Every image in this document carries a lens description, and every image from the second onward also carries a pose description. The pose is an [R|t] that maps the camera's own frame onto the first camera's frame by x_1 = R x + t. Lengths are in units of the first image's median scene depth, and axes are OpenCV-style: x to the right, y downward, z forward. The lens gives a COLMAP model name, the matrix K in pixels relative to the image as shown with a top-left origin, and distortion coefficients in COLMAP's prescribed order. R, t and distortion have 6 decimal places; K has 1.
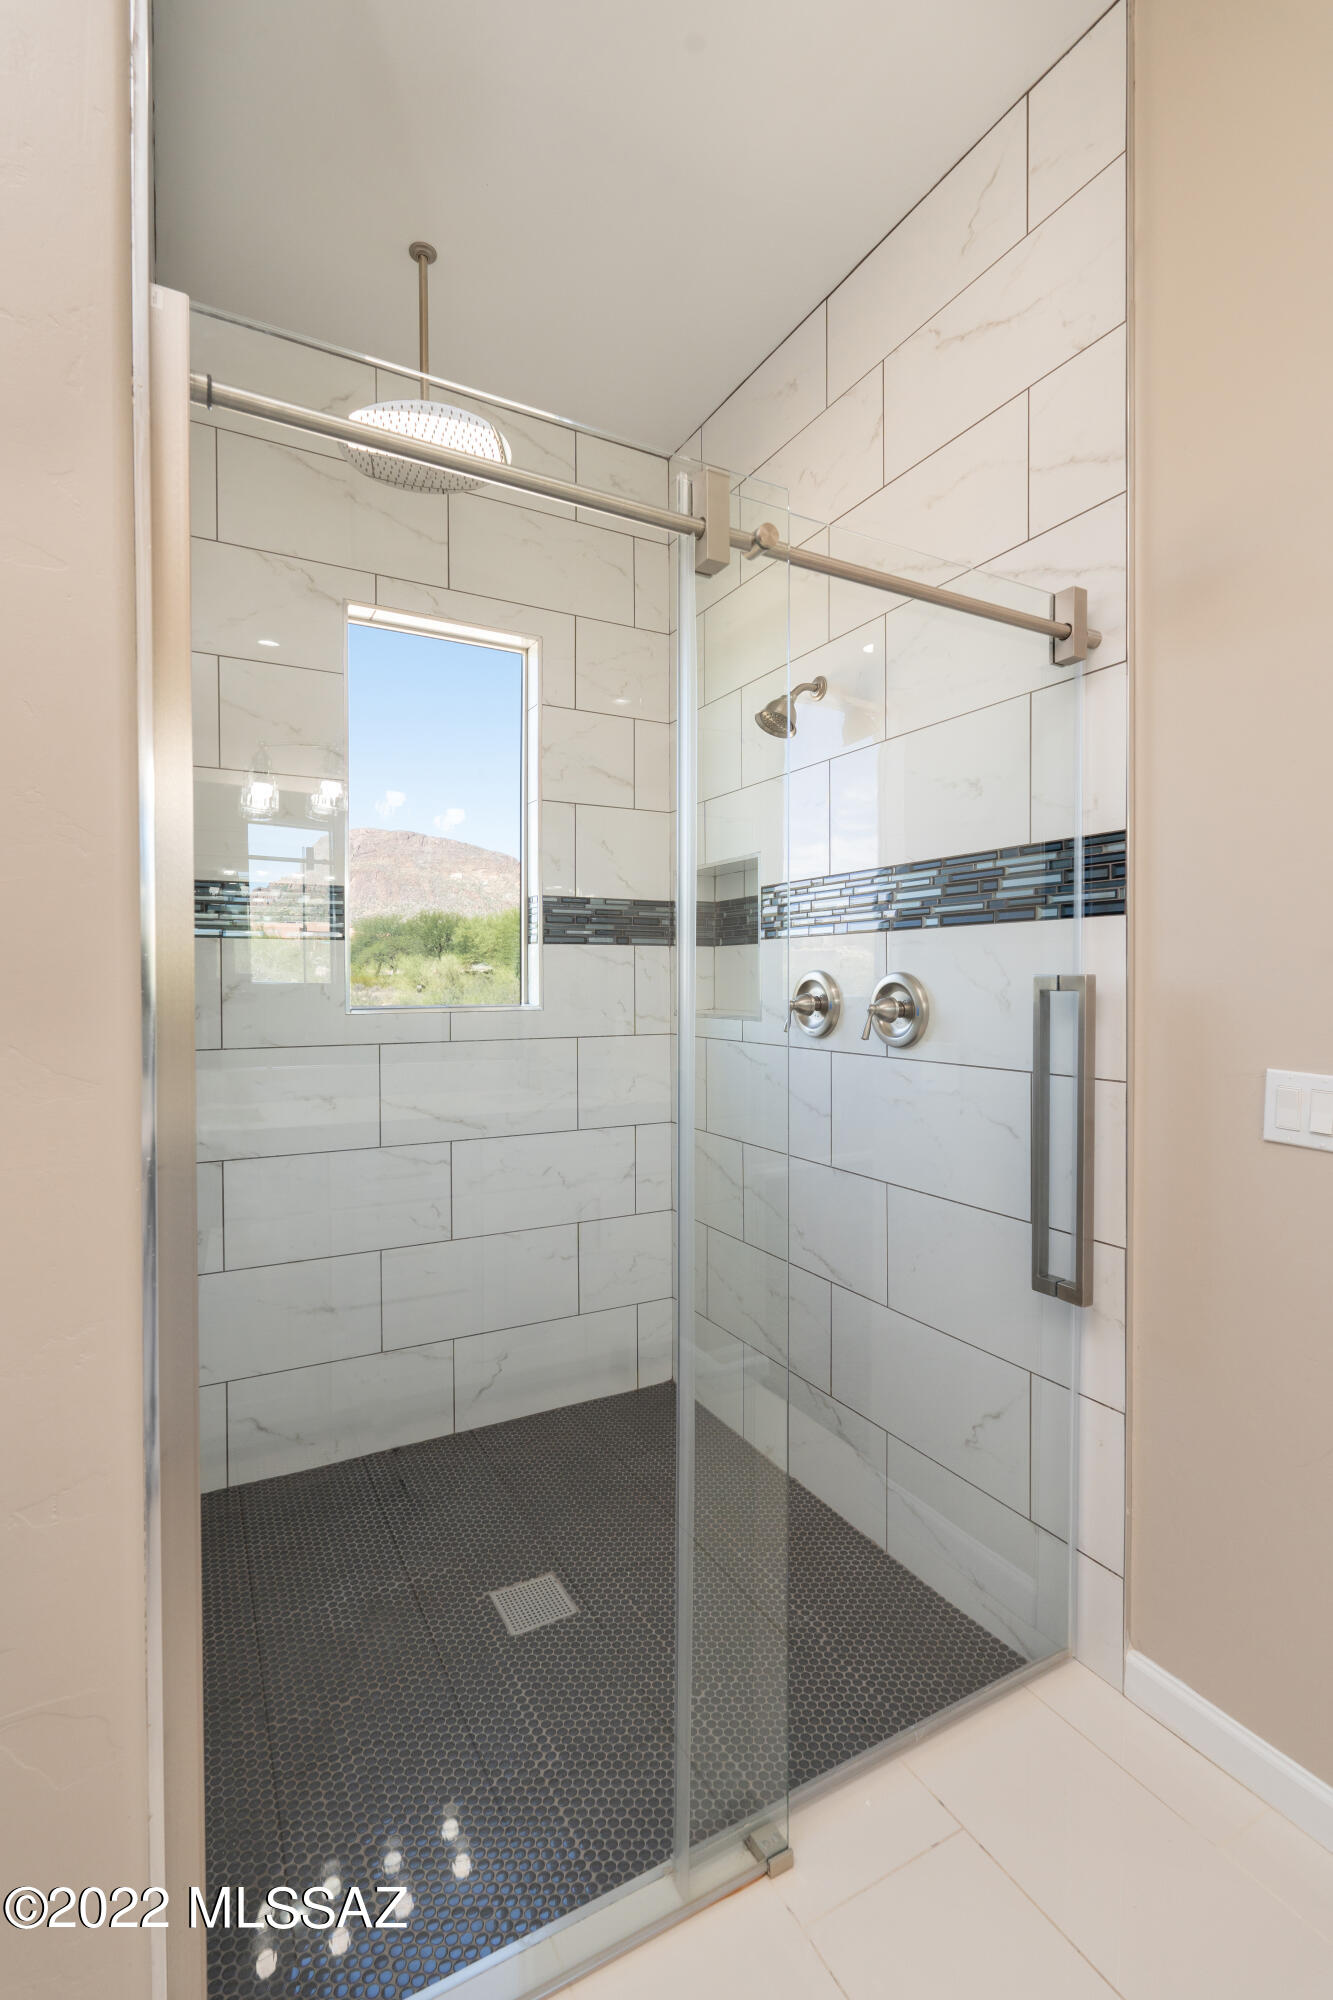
lens RADIAL K [[902.1, 0, 654.7], [0, 902.1, 1003.9], [0, 0, 1]] dist [0.014947, 0.000033]
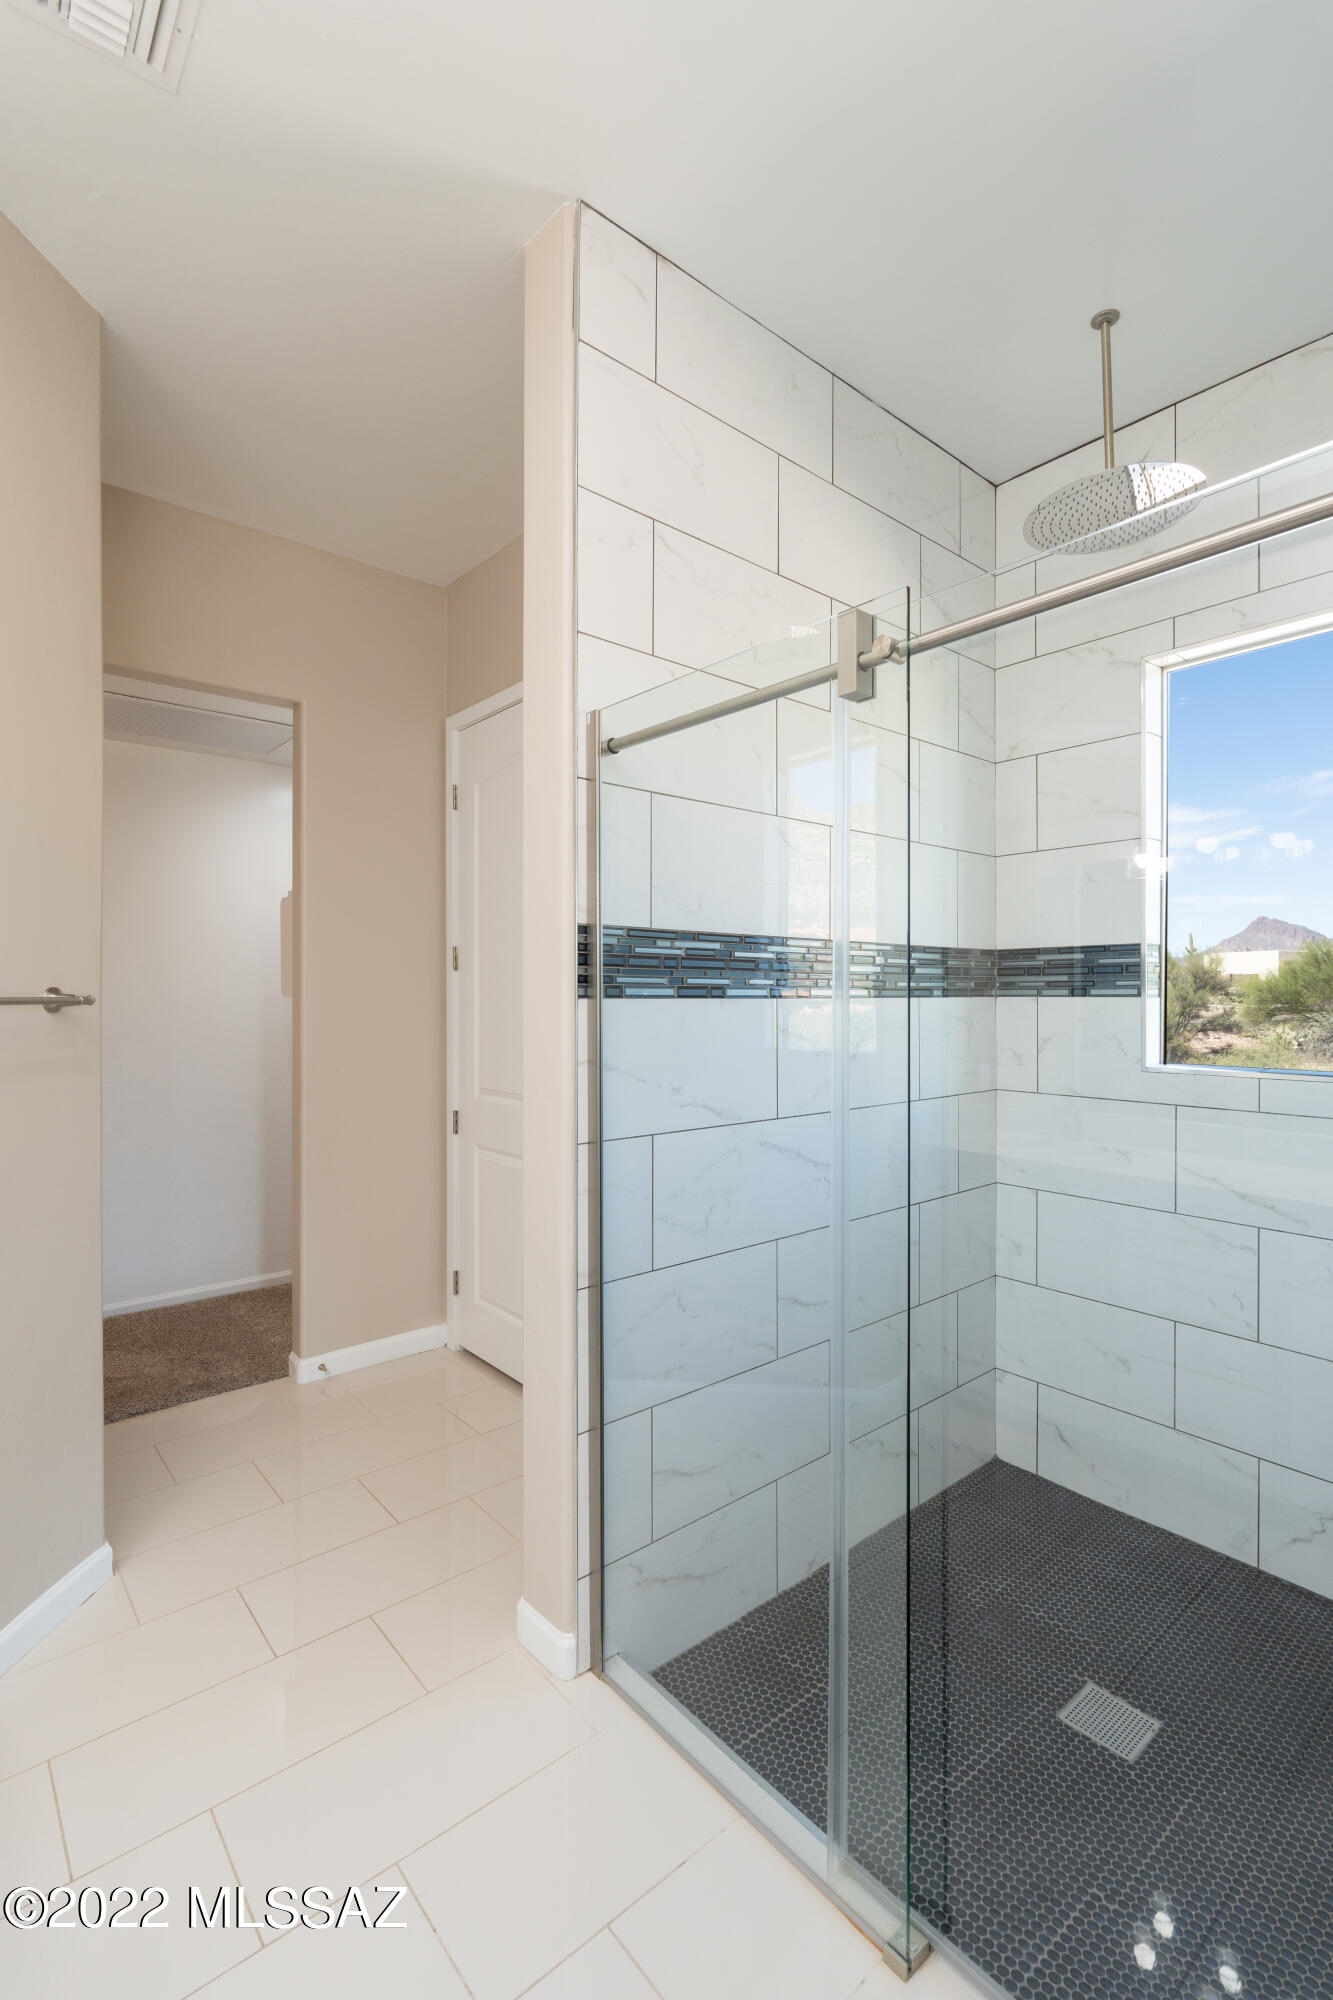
lens RADIAL K [[902.1, 0, 654.7], [0, 902.1, 999.6], [0, 0, 1]] dist [0.014947, 0.000033]
pose [[0.203944, -0.010004, -0.978931, 0.785074], [-0.042139, 0.998931, -0.018987, -0.027523], [0.978075, 0.045124, 0.203305, 0.392140]]
